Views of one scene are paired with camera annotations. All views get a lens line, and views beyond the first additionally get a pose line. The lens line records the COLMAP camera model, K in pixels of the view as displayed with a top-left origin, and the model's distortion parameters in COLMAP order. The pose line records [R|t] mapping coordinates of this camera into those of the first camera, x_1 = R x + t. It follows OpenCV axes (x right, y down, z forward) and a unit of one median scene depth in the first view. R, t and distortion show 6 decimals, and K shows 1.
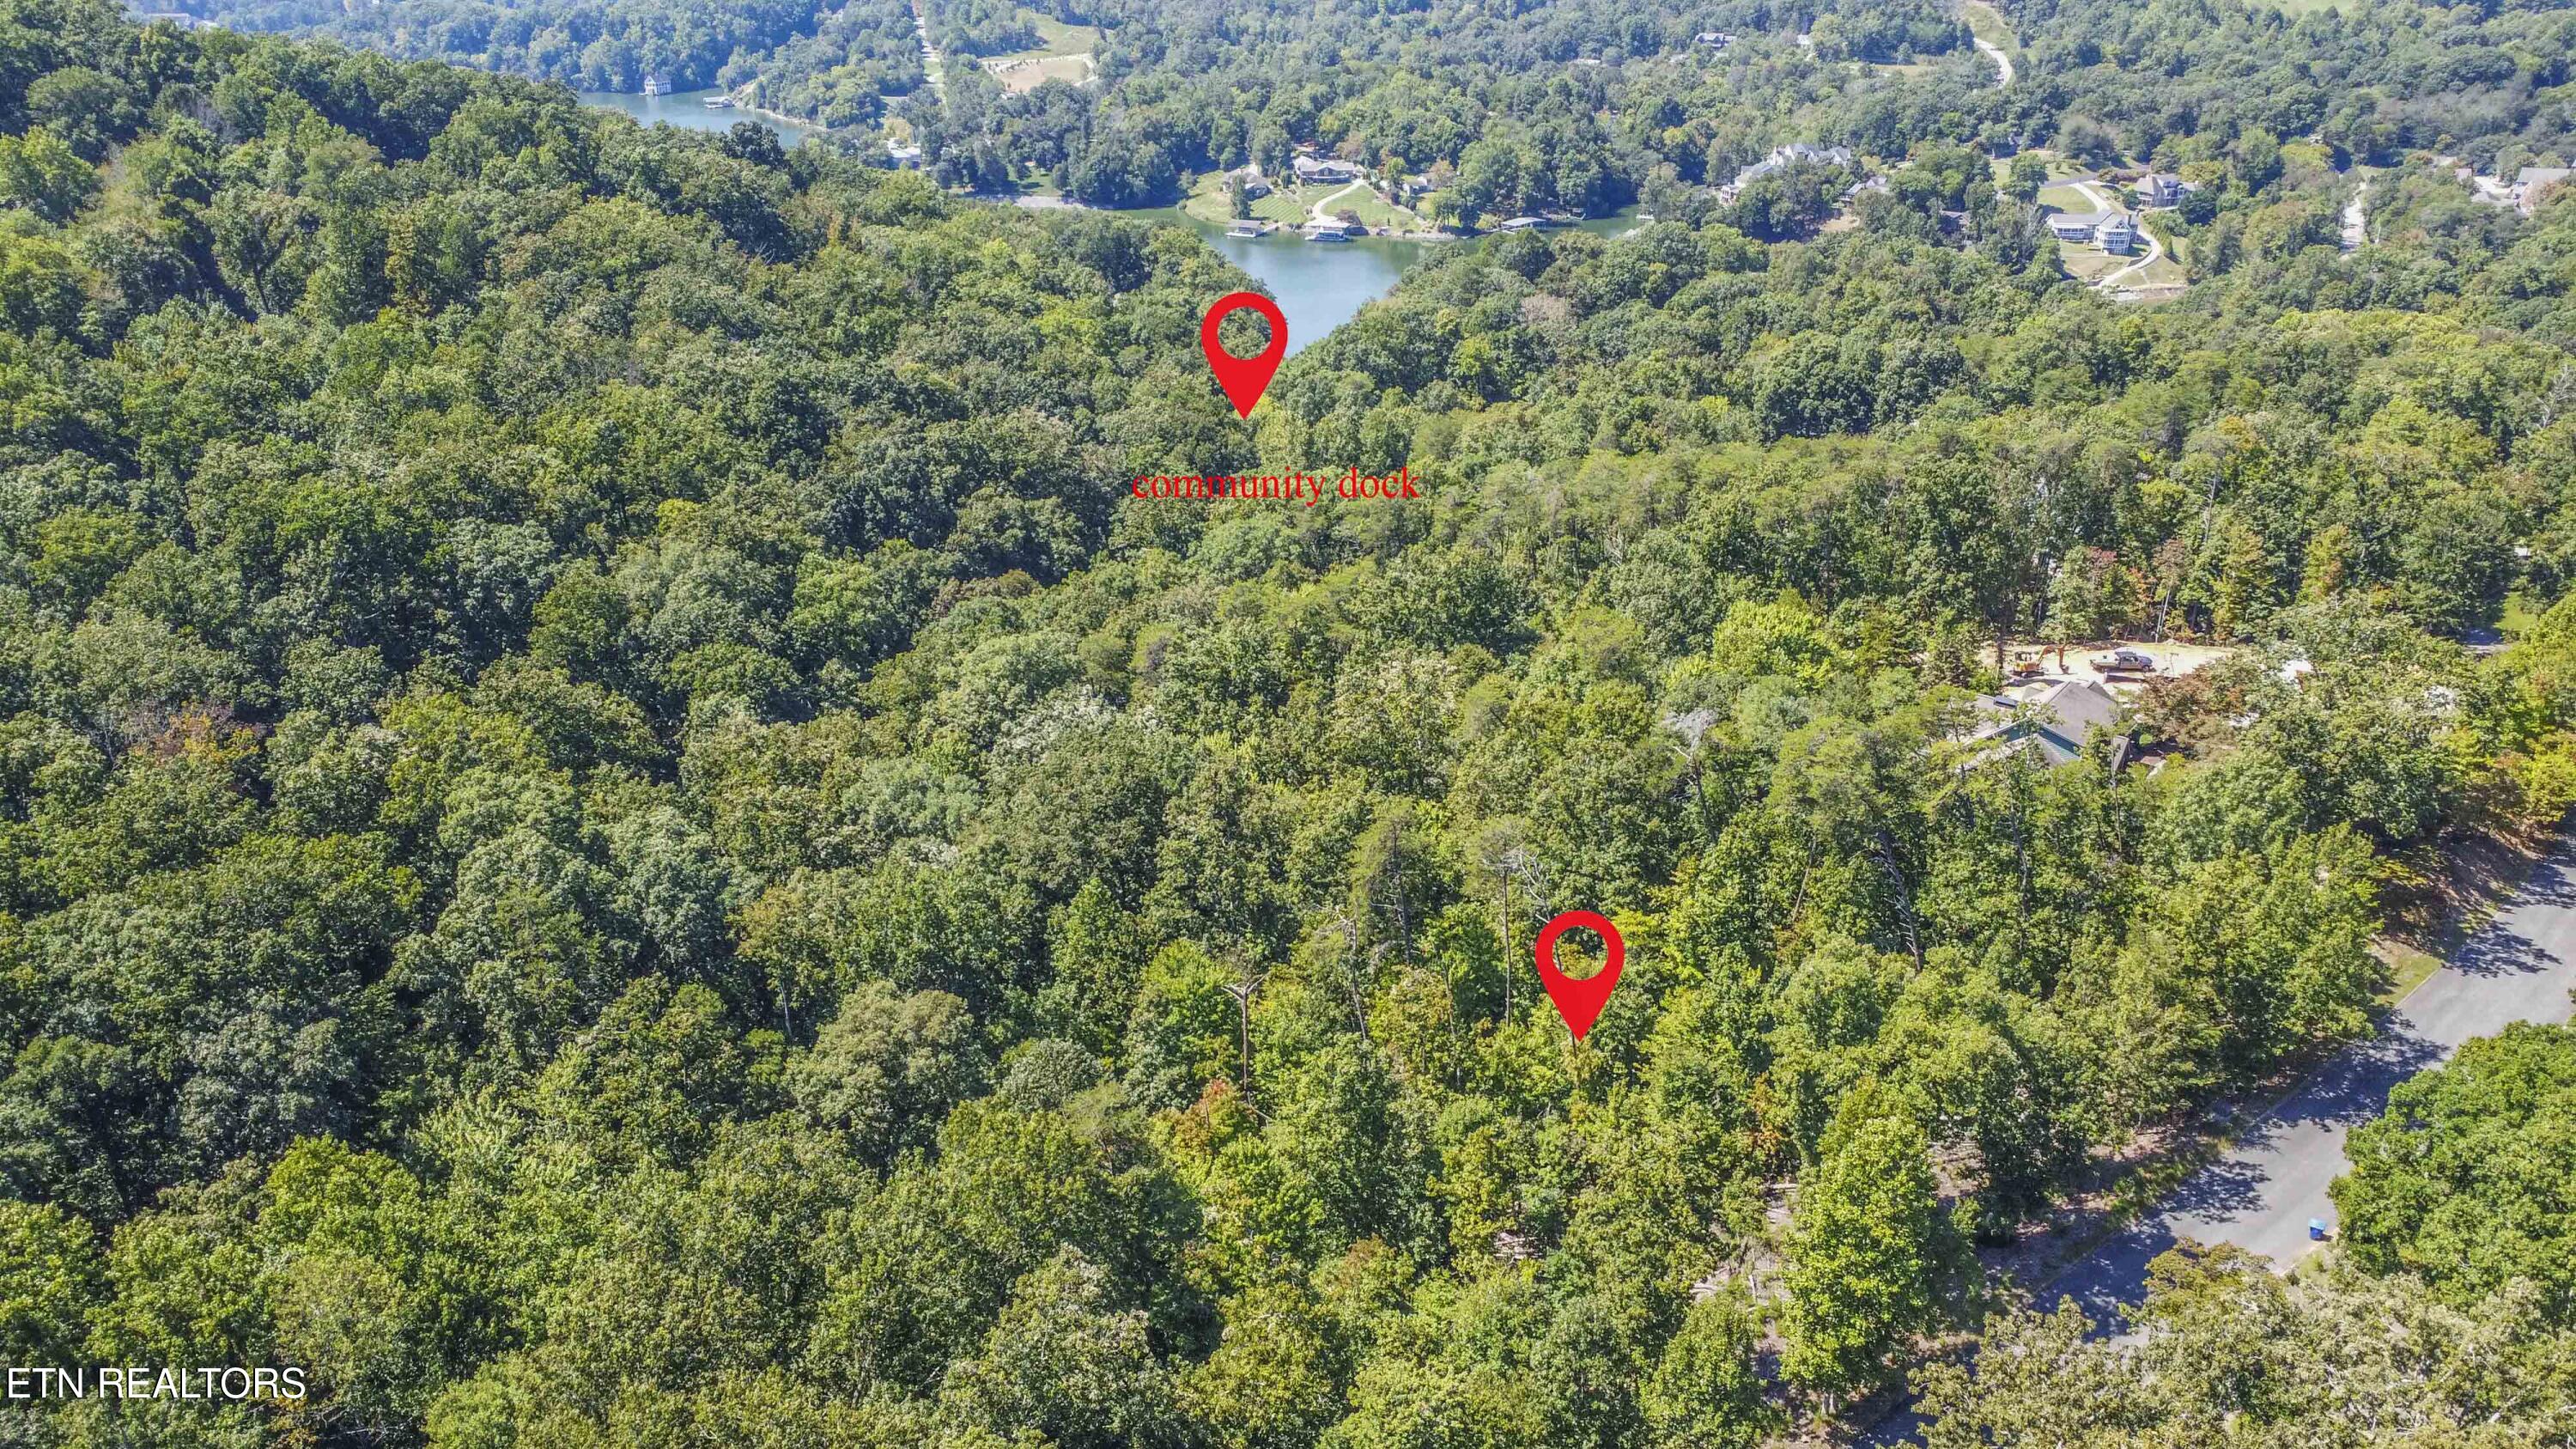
lens RADIAL K [[1913.5, 0, 1288.0], [0, 1913.5, 724.5], [0, 0, 1]] dist [-0.208403, 0.471087]
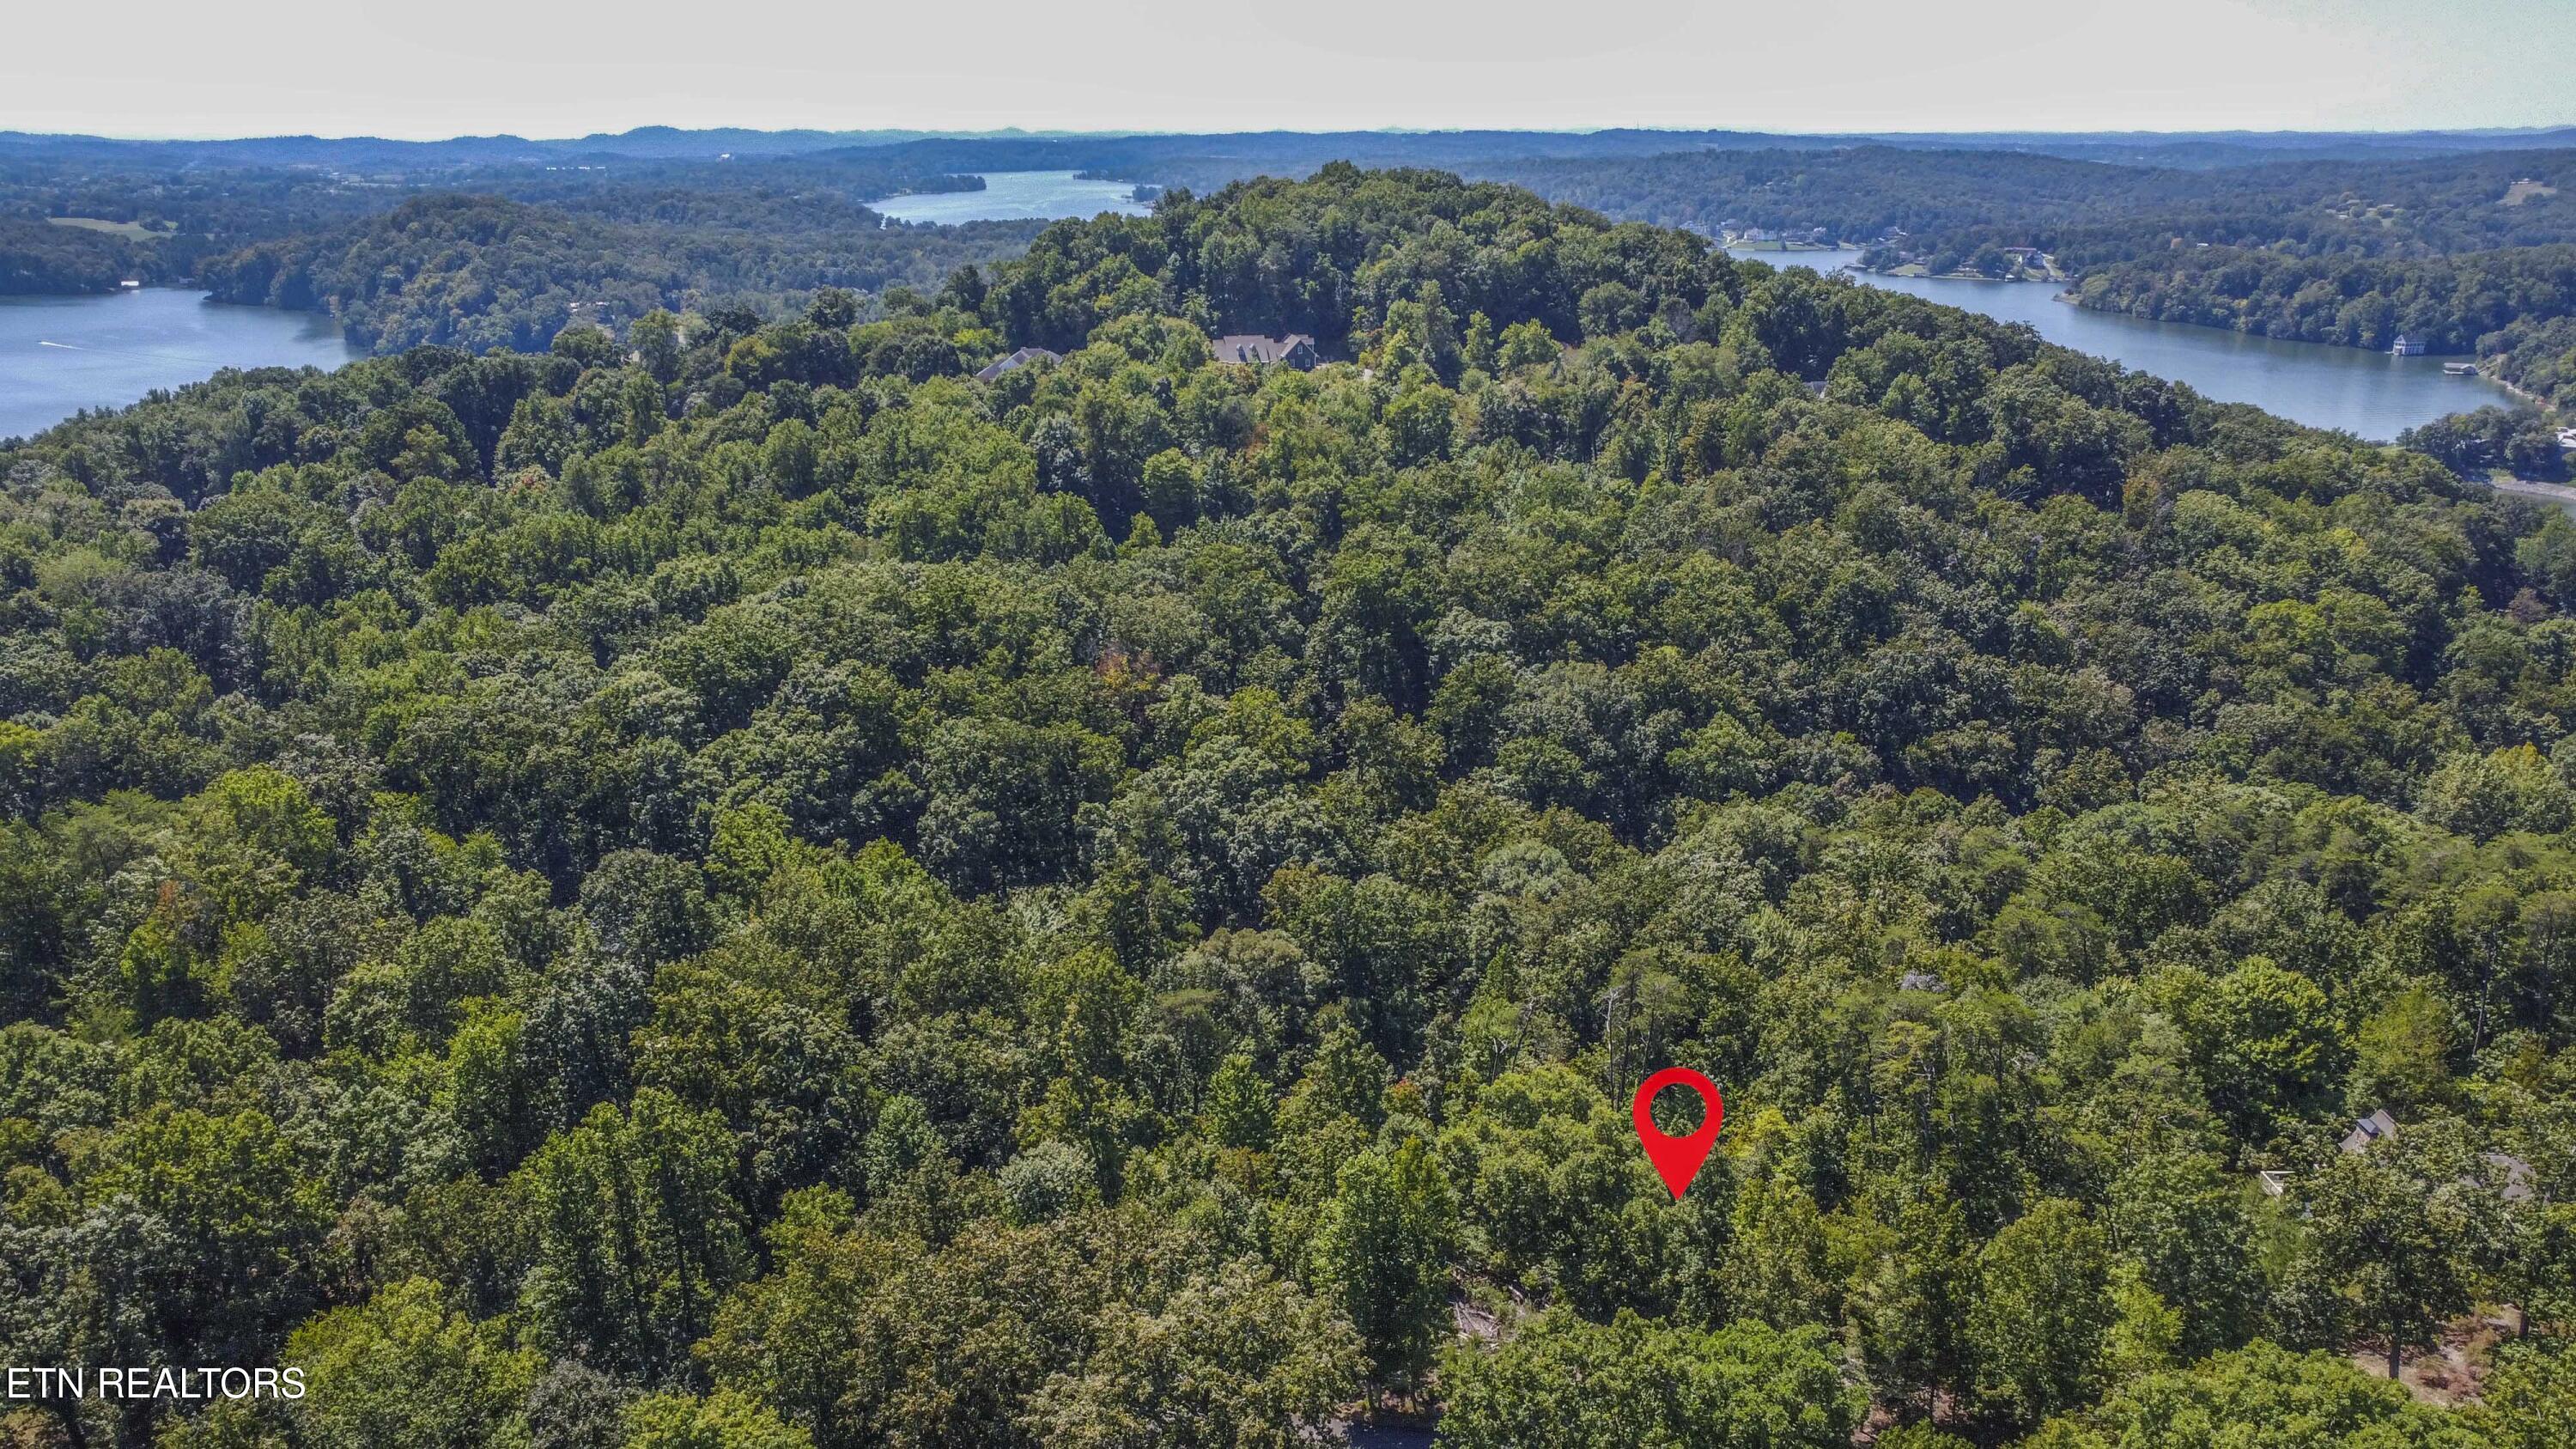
lens RADIAL K [[1943.7, 0, 1296.5], [0, 1943.7, 681.6], [0, 0, 1]] dist [-0.187773, 0.346871]
pose [[0.614950, 0.232273, -0.753582, 0.680724], [-0.334734, 0.942155, 0.017241, -0.054573], [0.713996, 0.241647, 0.657128, 0.005653]]
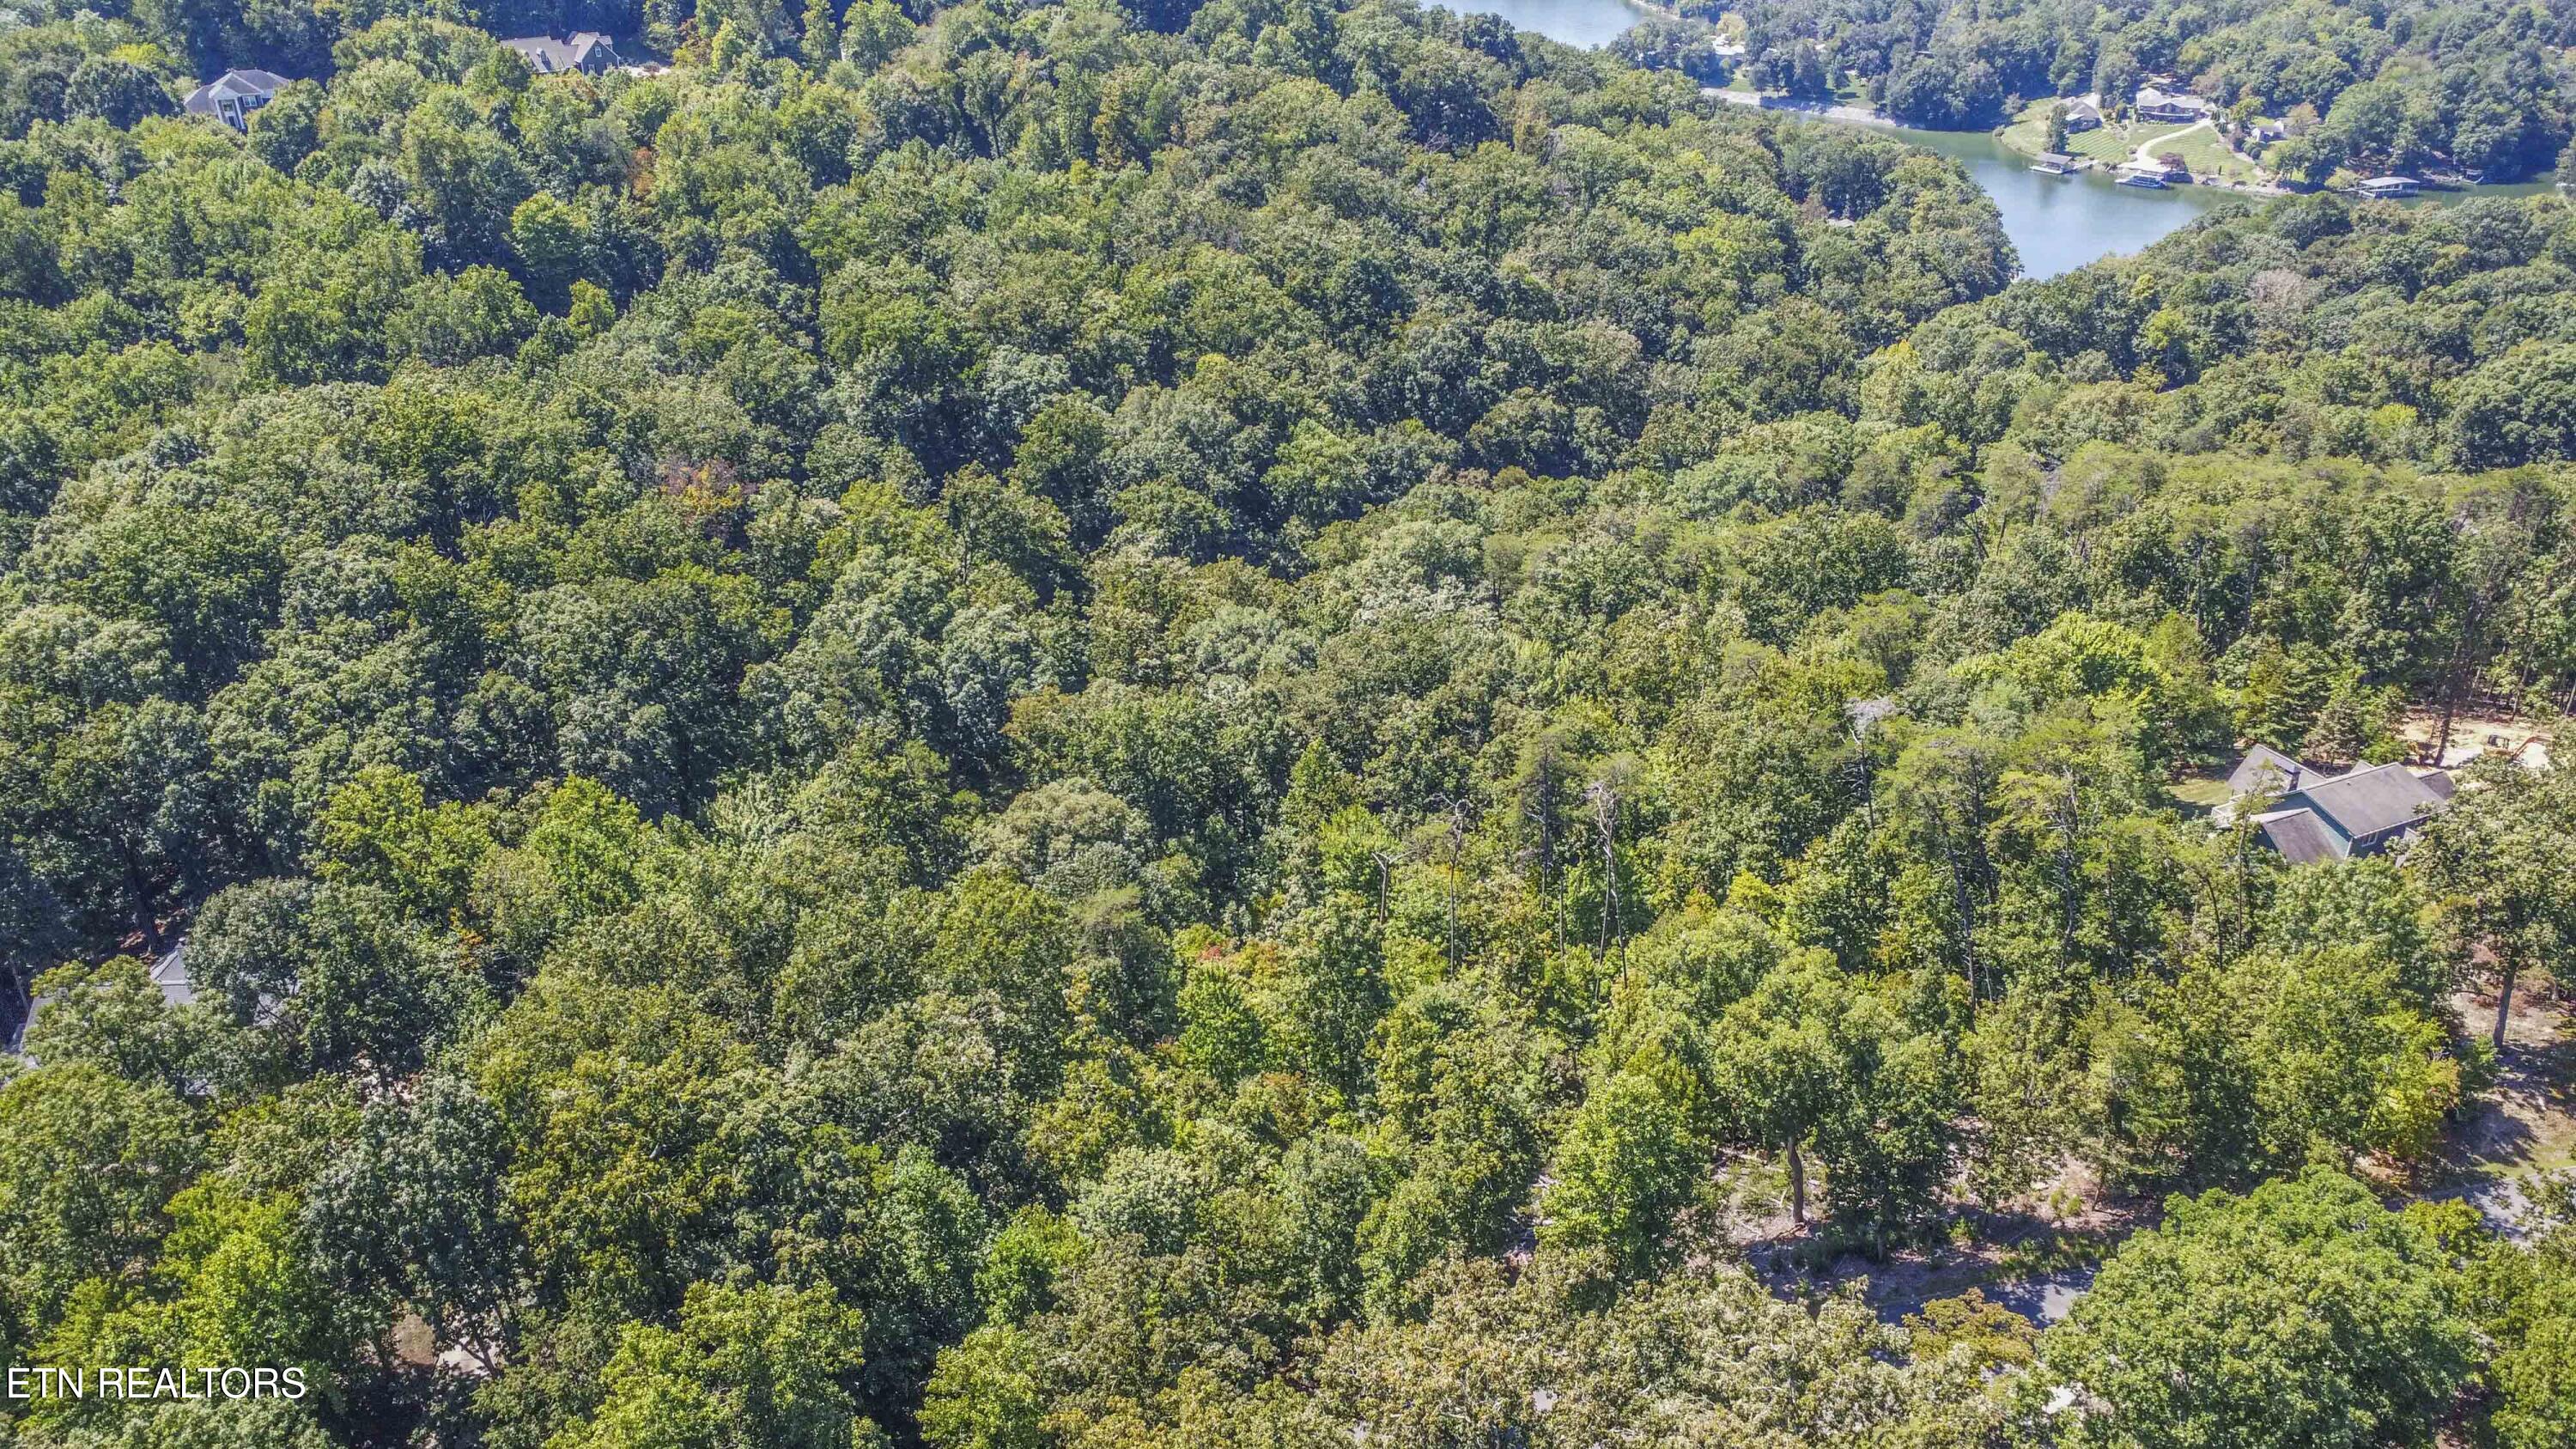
lens RADIAL K [[1943.7, 0, 1296.5], [0, 1943.7, 681.6], [0, 0, 1]] dist [-0.187773, 0.346871]
pose [[0.896719, 0.199293, -0.395193, 0.301602], [-0.187121, 0.979871, 0.069553, -0.026041], [0.401100, 0.011579, 0.915961, -0.045285]]
